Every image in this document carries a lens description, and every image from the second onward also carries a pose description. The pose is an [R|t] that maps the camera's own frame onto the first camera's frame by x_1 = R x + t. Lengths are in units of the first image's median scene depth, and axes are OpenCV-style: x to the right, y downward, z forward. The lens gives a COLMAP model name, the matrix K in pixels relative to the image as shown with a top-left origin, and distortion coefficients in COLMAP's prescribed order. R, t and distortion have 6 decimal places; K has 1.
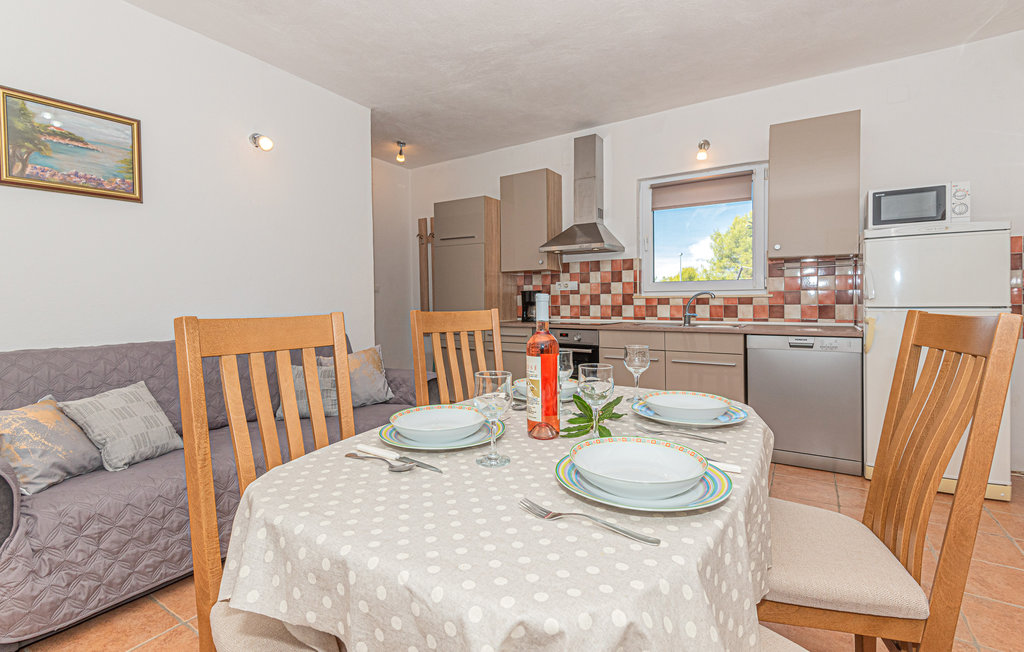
lens RADIAL K [[468.4, 0, 518.6], [0, 468.4, 304.2], [0, 0, 1]] dist [0.014266, -0.009510]
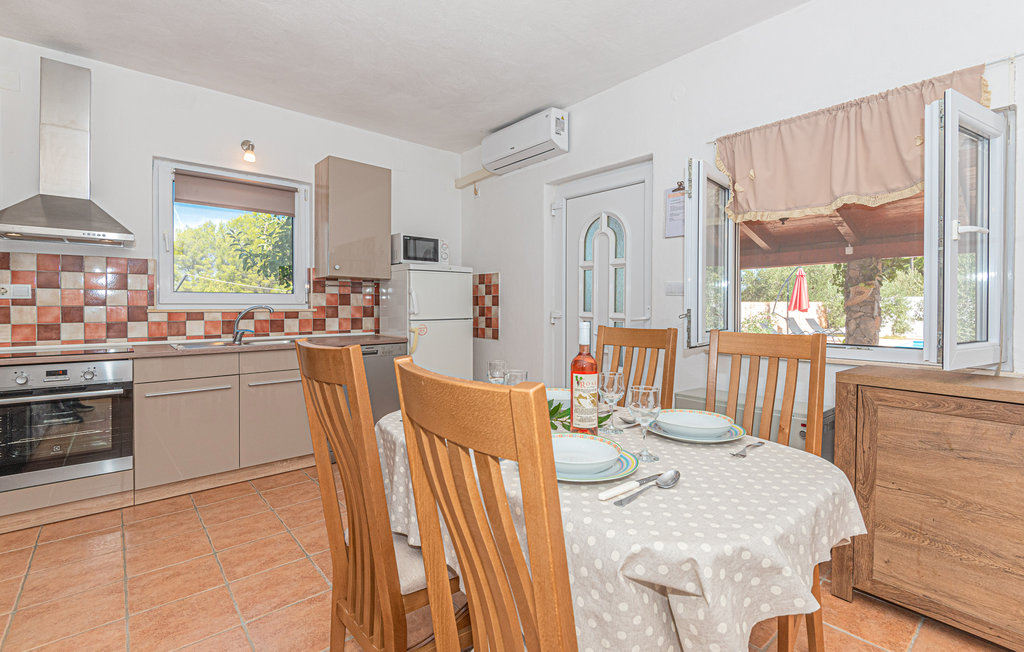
lens RADIAL K [[468.4, 0, 514.5], [0, 468.4, 308.2], [0, 0, 1]] dist [0.014266, -0.009510]
pose [[0.272953, 0.000749, 0.962027, -0.322857], [0.001713, 0.999998, -0.001264, -0.017562], [-0.962026, 0.001993, 0.272951, 0.229649]]
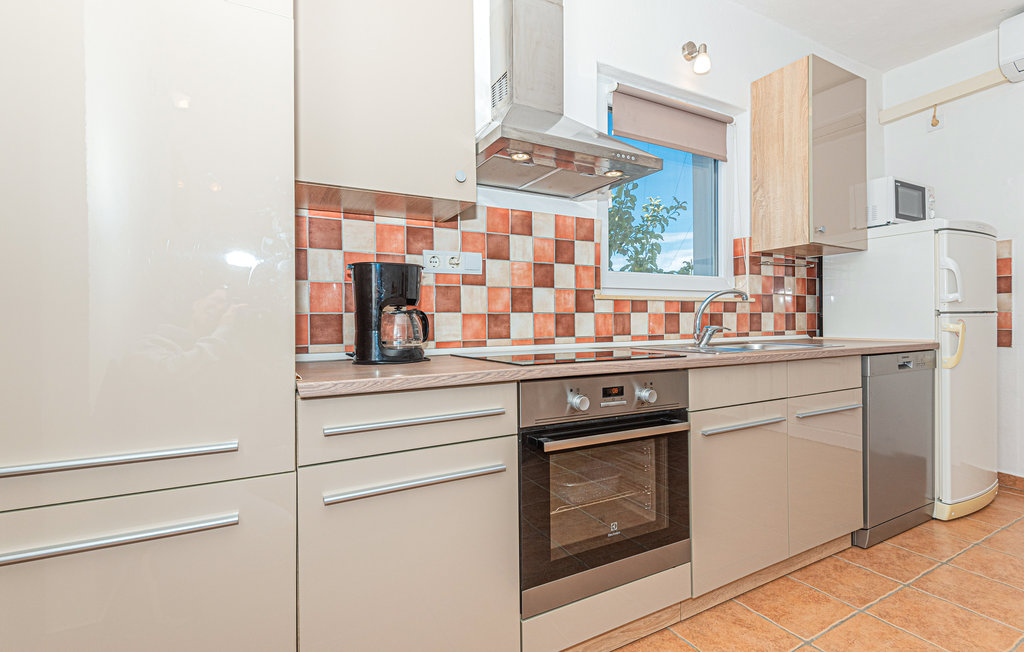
lens RADIAL K [[468.4, 0, 513.4], [0, 468.4, 326.9], [0, 0, 1]] dist [0.014266, -0.009510]
pose [[0.480924, -0.008683, 0.876720, -0.234270], [0.010303, 0.999938, 0.004252, 0.014018], [-0.876702, 0.006988, 0.480983, 0.842102]]
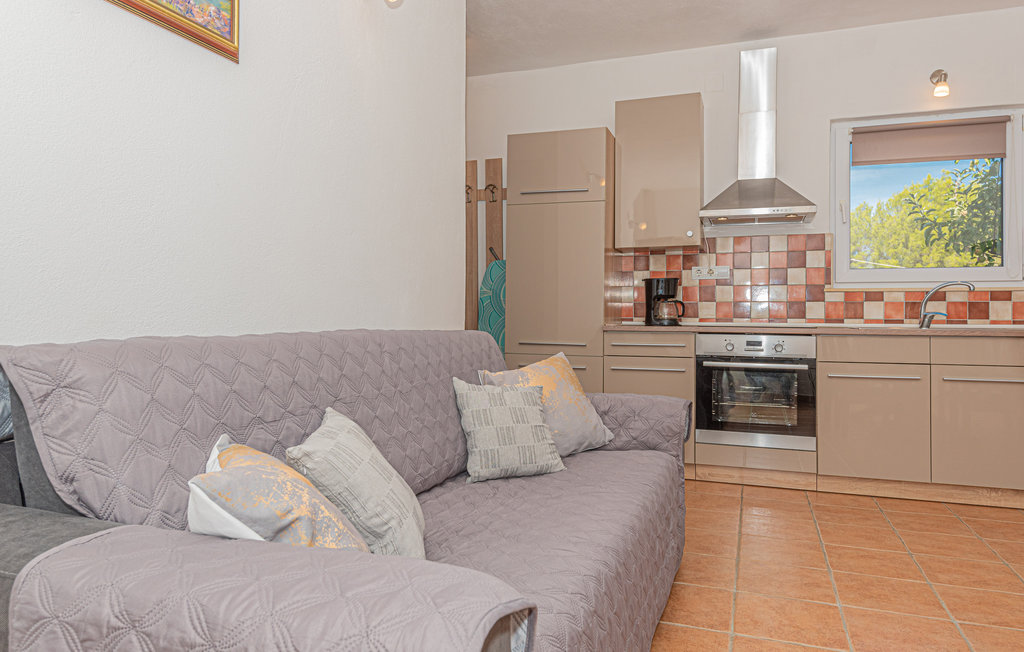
lens RADIAL K [[671.9, 0, 495.7], [0, 671.9, 312.6], [0, 0, 1]] dist [0.009459, -0.013774]
pose [[0.974056, 0.016968, 0.225671, -0.448155], [-0.013601, 0.999772, -0.016465, 0.041015], [-0.225899, 0.012968, 0.974064, 0.151788]]
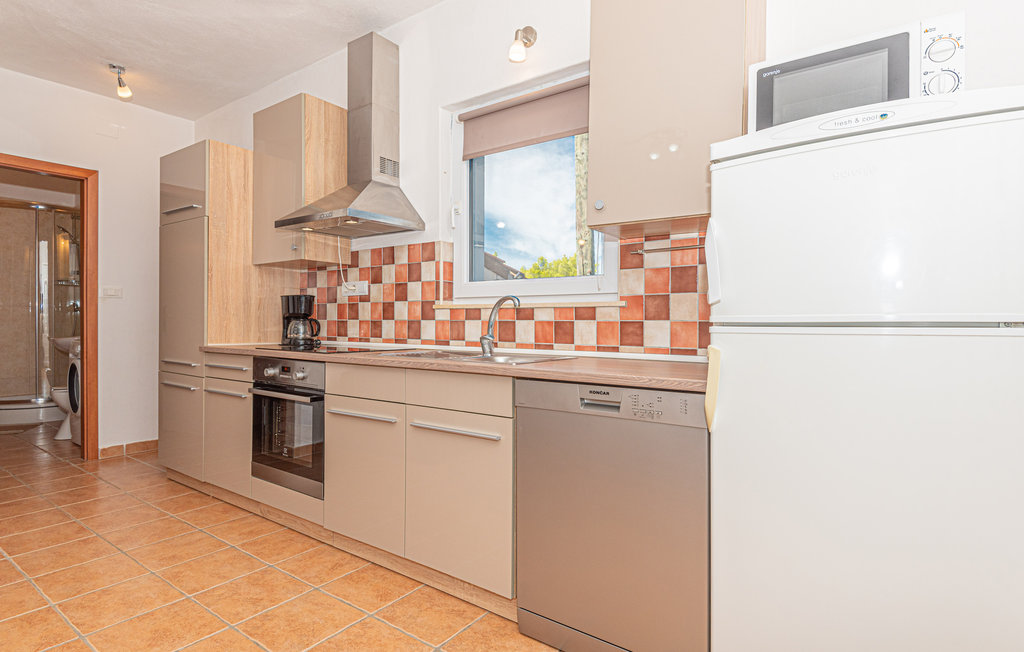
lens RADIAL K [[530.8, 0, 515.7], [0, 530.8, 326.3], [0, 0, 1]] dist [-0.000371, -0.001998]
pose [[0.998392, 0.013918, -0.054951, 0.387172], [-0.013835, 0.999902, 0.001894, 0.007081], [0.054972, -0.001131, 0.998487, 0.337489]]
